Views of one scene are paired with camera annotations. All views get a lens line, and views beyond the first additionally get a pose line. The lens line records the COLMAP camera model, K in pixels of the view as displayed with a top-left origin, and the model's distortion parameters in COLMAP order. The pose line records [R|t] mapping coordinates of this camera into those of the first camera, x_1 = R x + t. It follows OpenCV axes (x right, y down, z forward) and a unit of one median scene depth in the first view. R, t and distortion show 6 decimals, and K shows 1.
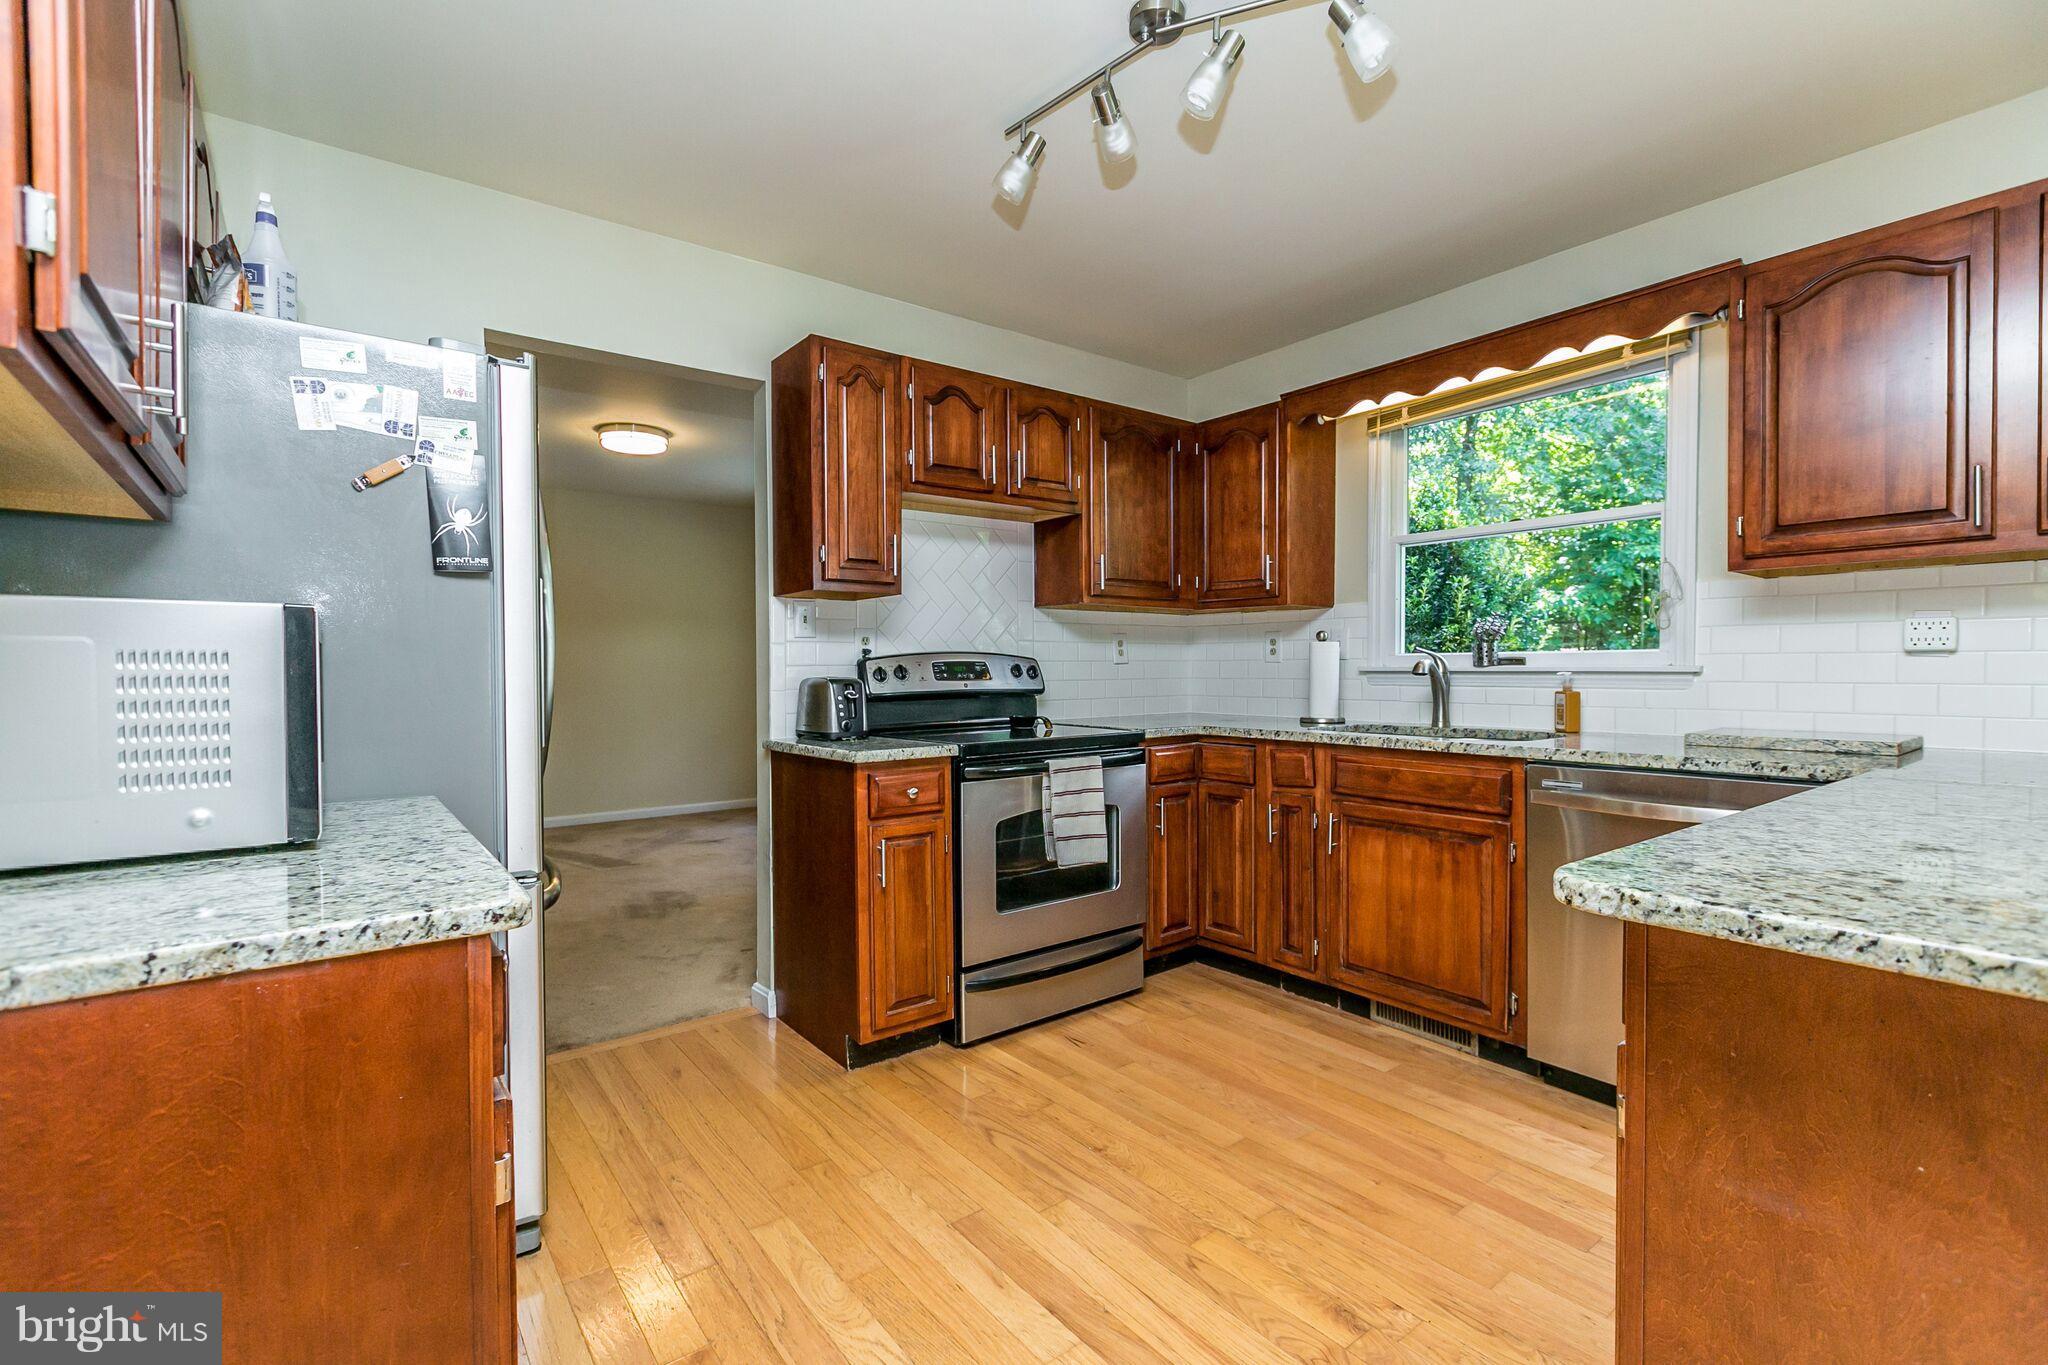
lens RADIAL K [[900.4, 0, 1017.0], [0, 900.4, 683.2], [0, 0, 1]] dist [-0.001024, -0.000131]
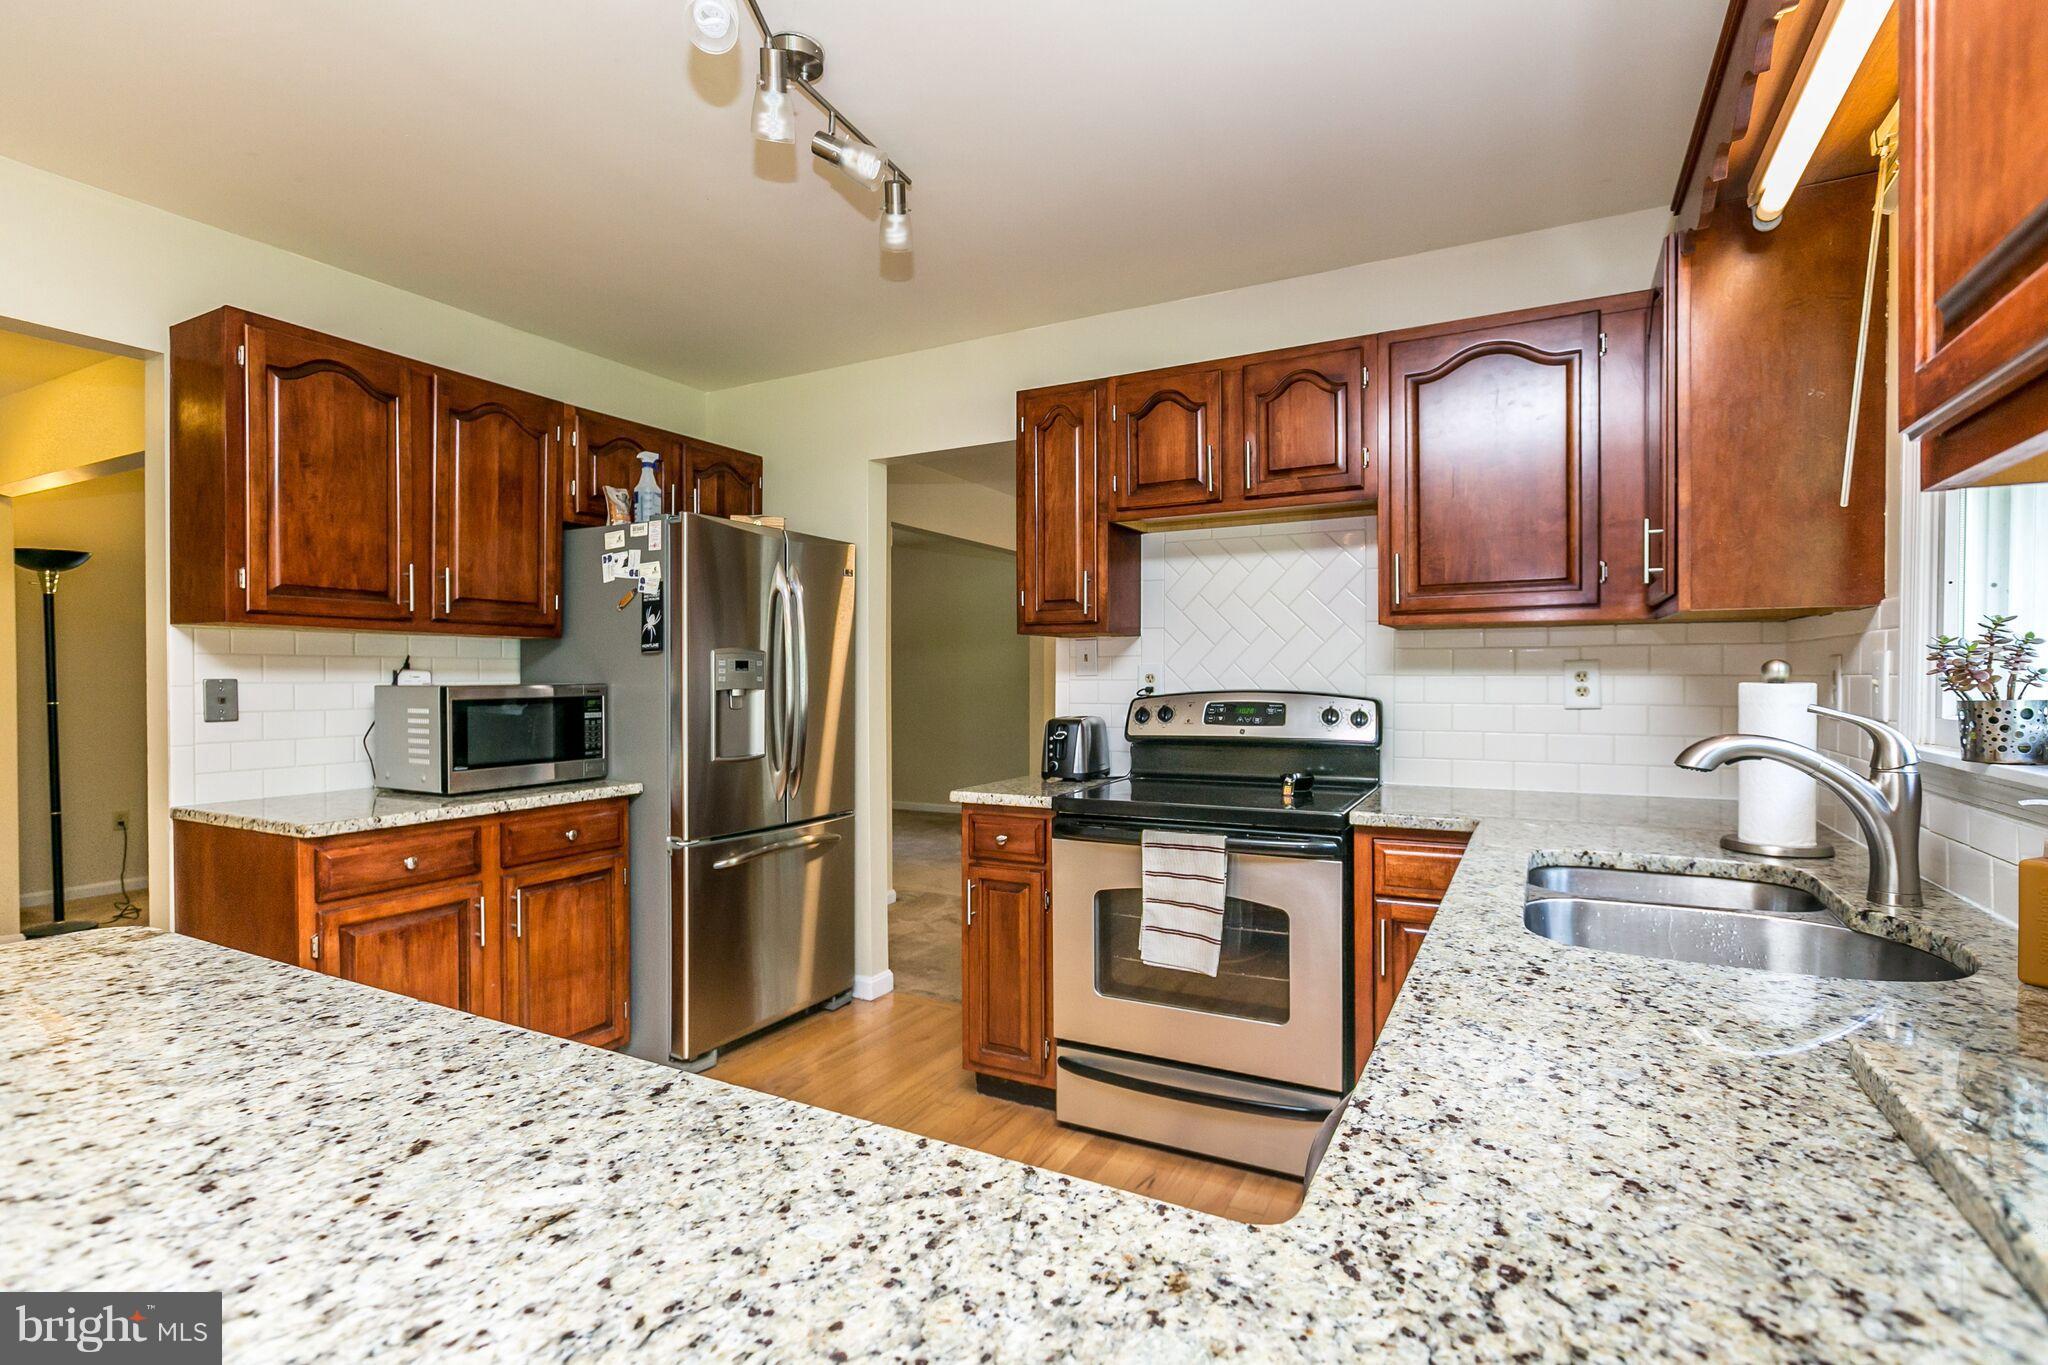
lens RADIAL K [[971.3, 0, 1024.0], [0, 971.3, 682.5], [0, 0, 1]] dist [0.002265, 0.000404]
pose [[0.417124, 0.013363, -0.908751, 0.796891], [-0.014956, 0.999857, 0.007837, -0.055263], [0.908726, 0.010322, 0.417265, 0.523926]]
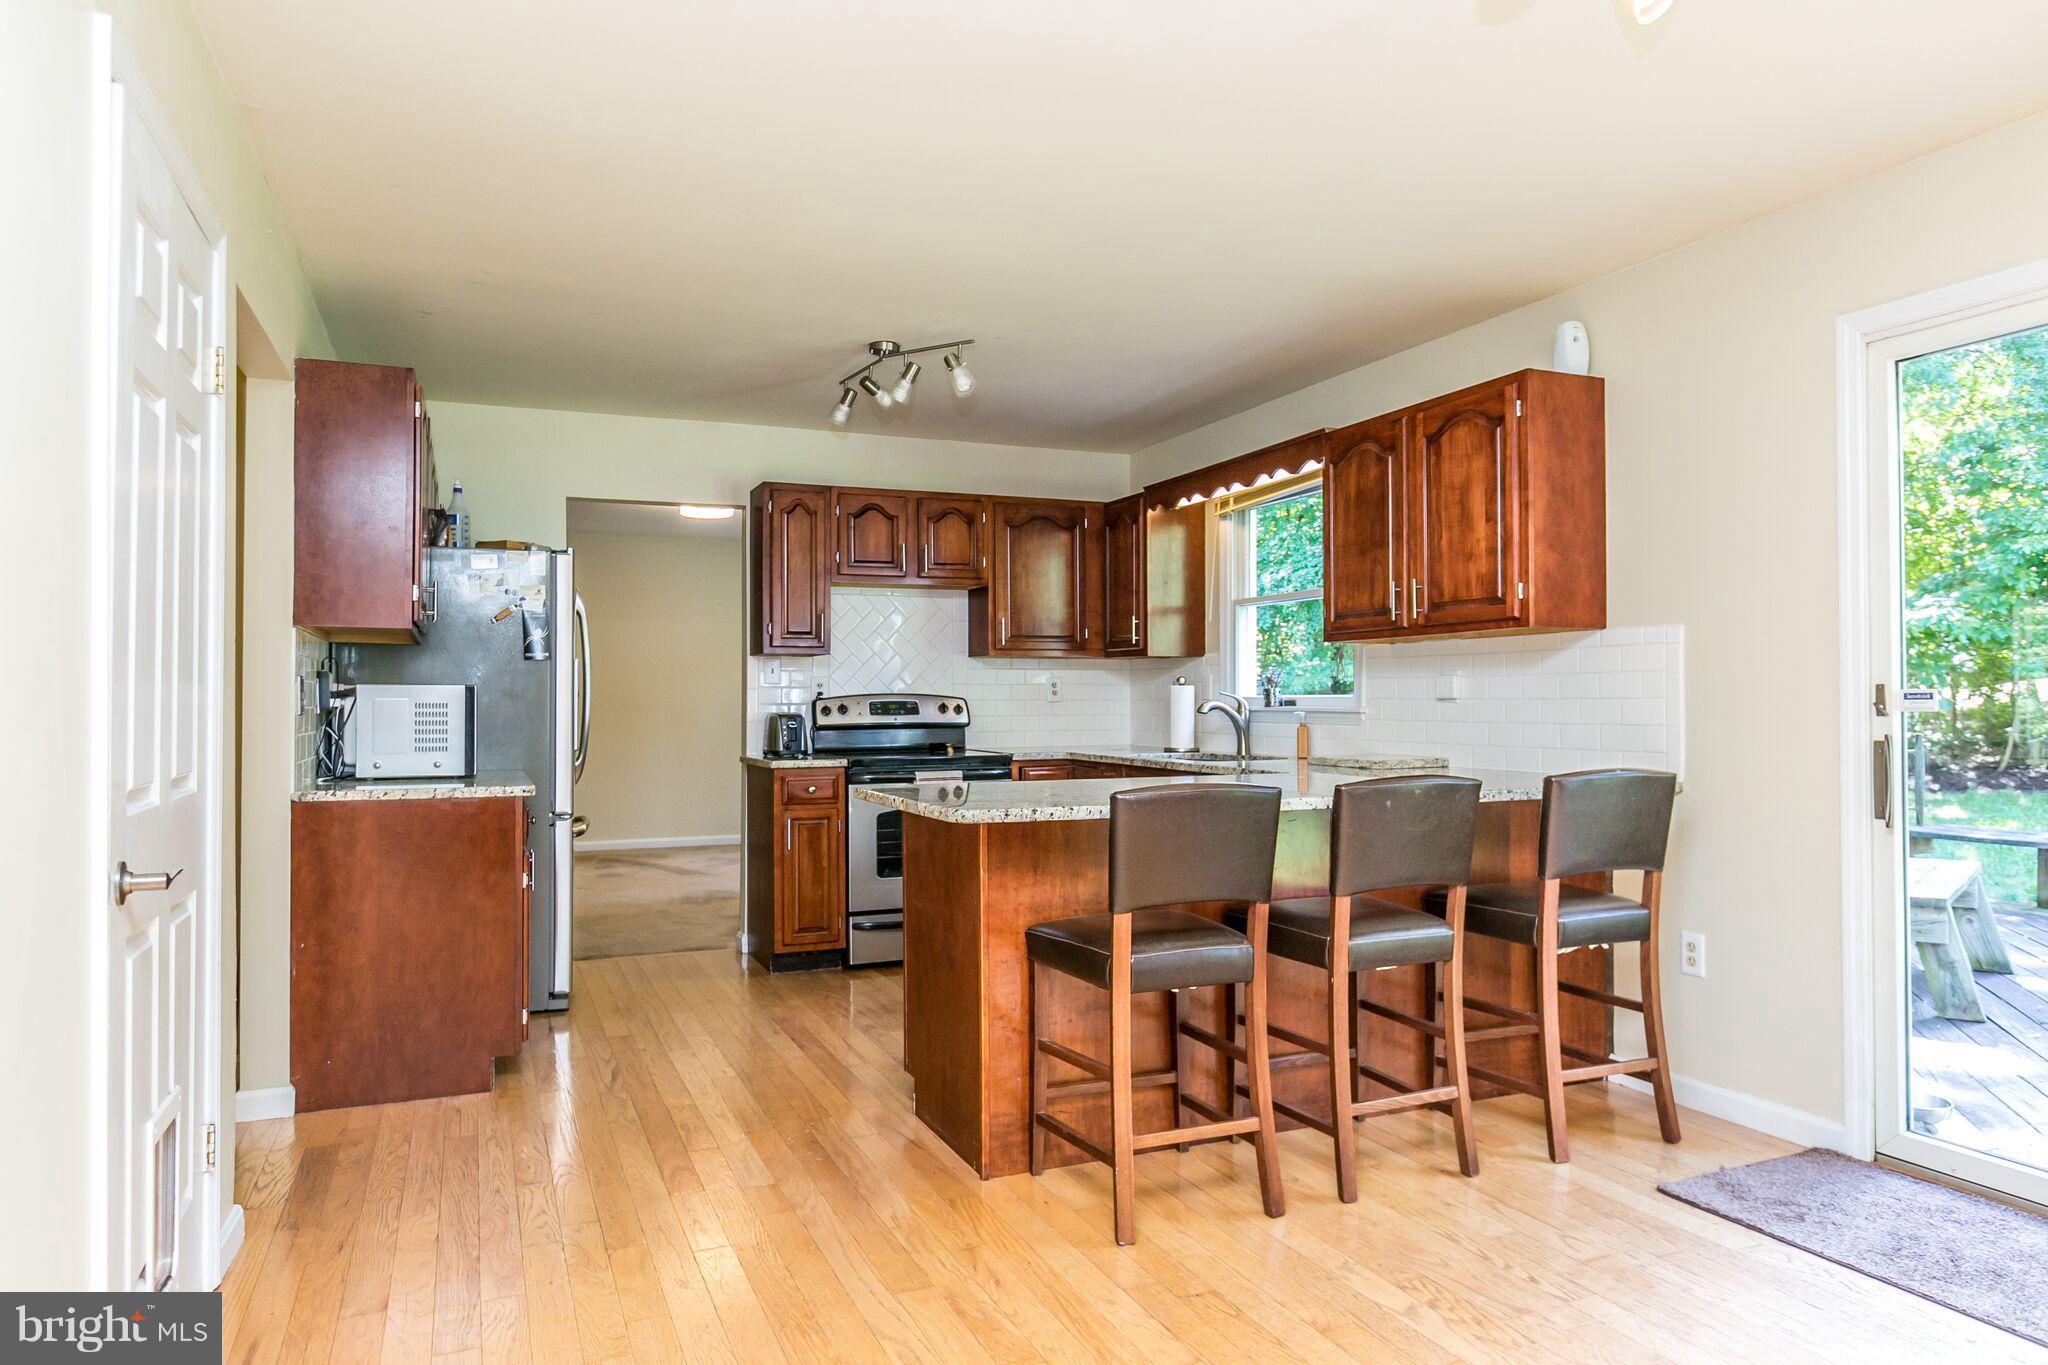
lens RADIAL K [[1274.3, 0, 1022.1], [0, 1274.3, 676.7], [0, 0, 1]] dist [0.003083, -0.000021]
pose [[0.969048, -0.000106, -0.246871, 0.691484], [-0.007983, 0.999463, -0.031767, -0.002249], [0.246742, 0.032755, 0.968527, -0.907393]]
